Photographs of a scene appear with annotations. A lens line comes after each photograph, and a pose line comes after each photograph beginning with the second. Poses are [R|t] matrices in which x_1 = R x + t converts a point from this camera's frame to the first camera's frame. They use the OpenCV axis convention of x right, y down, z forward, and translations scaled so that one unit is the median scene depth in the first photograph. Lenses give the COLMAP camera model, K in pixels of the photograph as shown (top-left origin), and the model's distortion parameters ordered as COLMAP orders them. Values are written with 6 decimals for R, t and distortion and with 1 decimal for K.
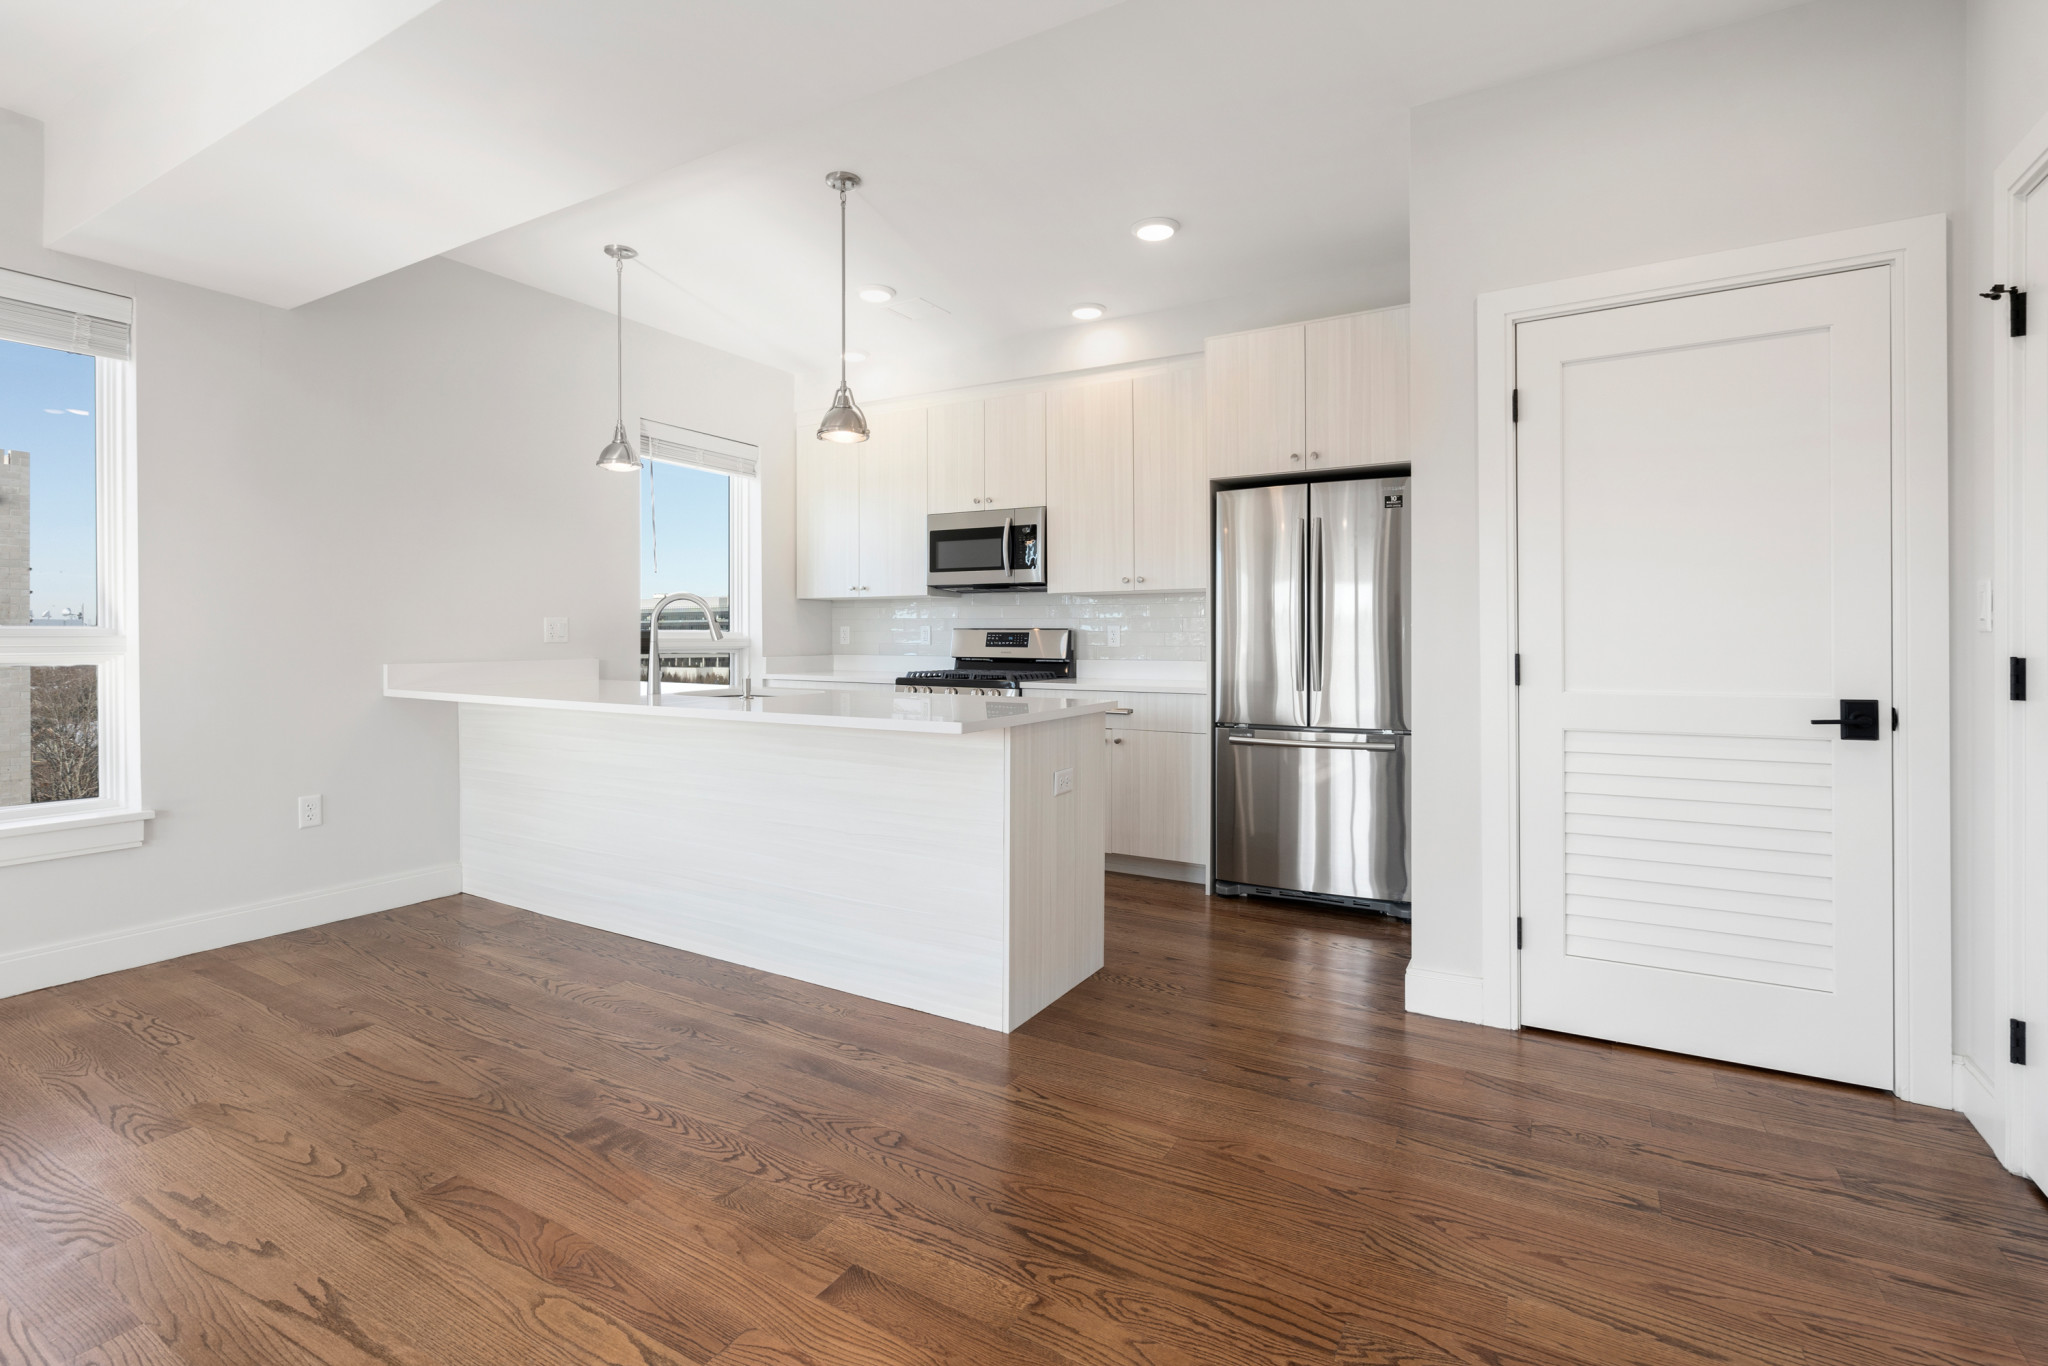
lens RADIAL K [[932.1, 0, 1027.4], [0, 932.1, 636.2], [0, 0, 1]] dist [-0.001128, -0.000021]
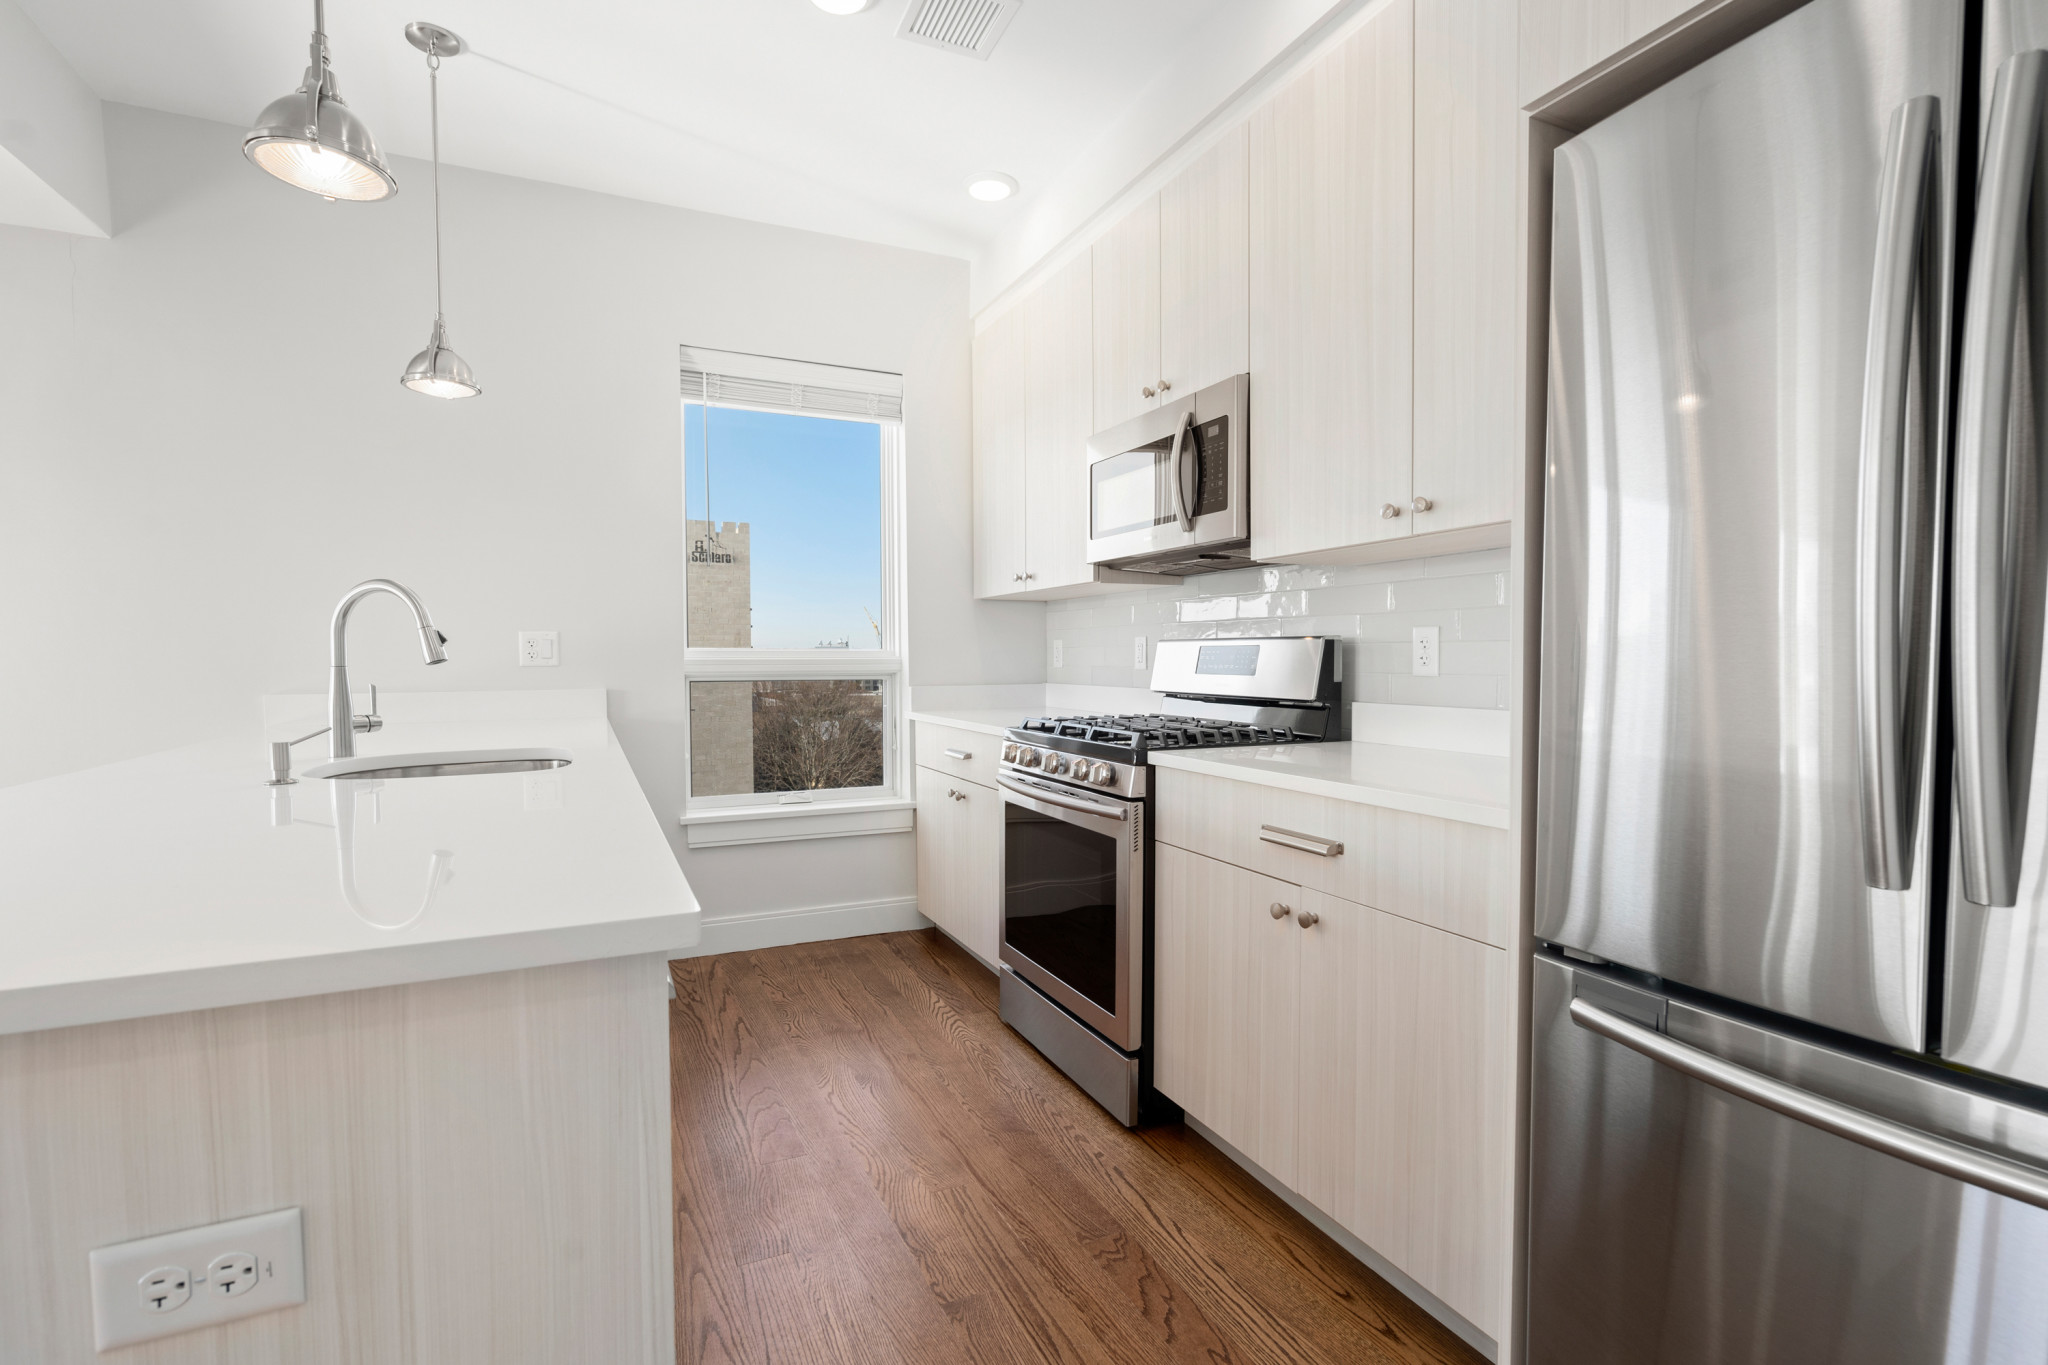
lens RADIAL K [[932.1, 0, 1020.0], [0, 932.1, 700.1], [0, 0, 1]] dist [-0.001128, -0.000021]
pose [[0.819448, 0.021990, -0.572732, 0.194883], [0.005350, 0.998927, 0.046008, 0.001564], [0.573129, -0.040765, 0.818451, 0.546918]]
